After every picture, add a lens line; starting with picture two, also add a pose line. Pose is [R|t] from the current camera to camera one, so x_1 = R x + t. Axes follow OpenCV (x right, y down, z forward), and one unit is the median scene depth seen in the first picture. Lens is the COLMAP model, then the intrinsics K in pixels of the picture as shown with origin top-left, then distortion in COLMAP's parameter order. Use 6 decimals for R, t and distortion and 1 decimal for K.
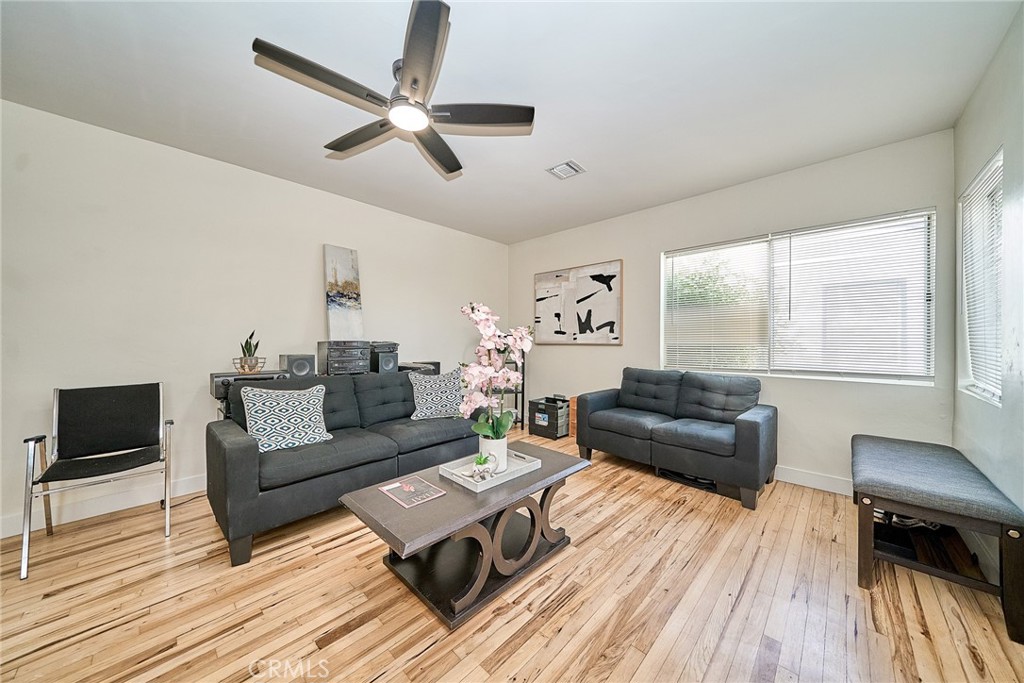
lens RADIAL K [[346.0, 0, 503.2], [0, 346.0, 342.0], [0, 0, 1]] dist [-0.001175, -0.000223]
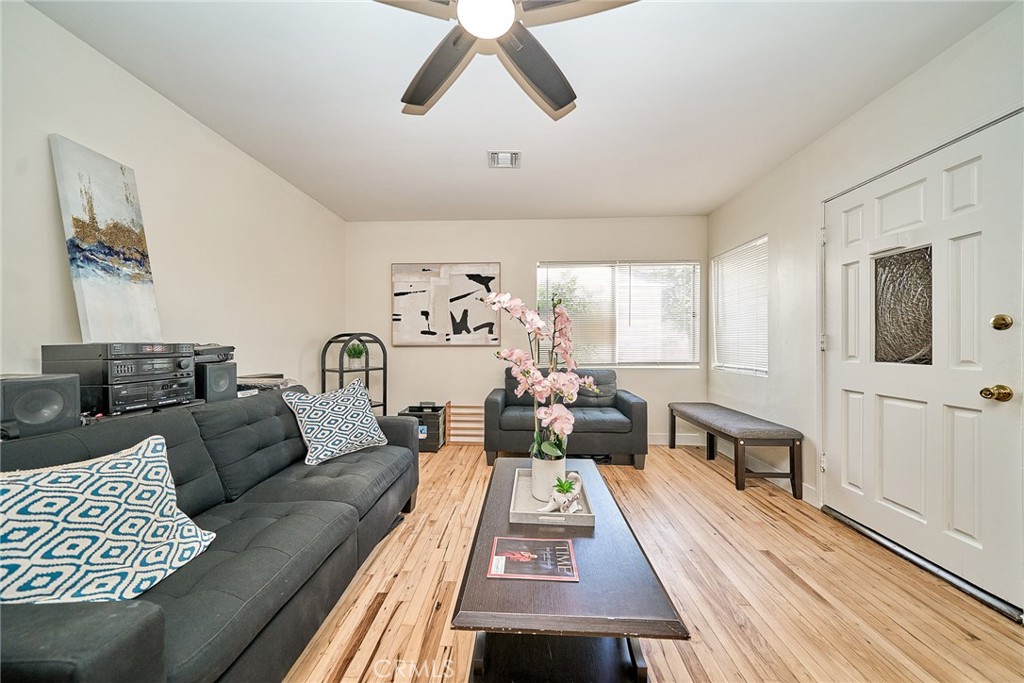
lens RADIAL K [[346.0, 0, 503.2], [0, 346.0, 342.0], [0, 0, 1]] dist [-0.001175, -0.000223]
pose [[0.744739, -0.002468, 0.667352, -0.352965], [0.005438, 0.999982, -0.002370, 0.000063], [-0.667334, 0.005394, 0.744739, 0.238340]]
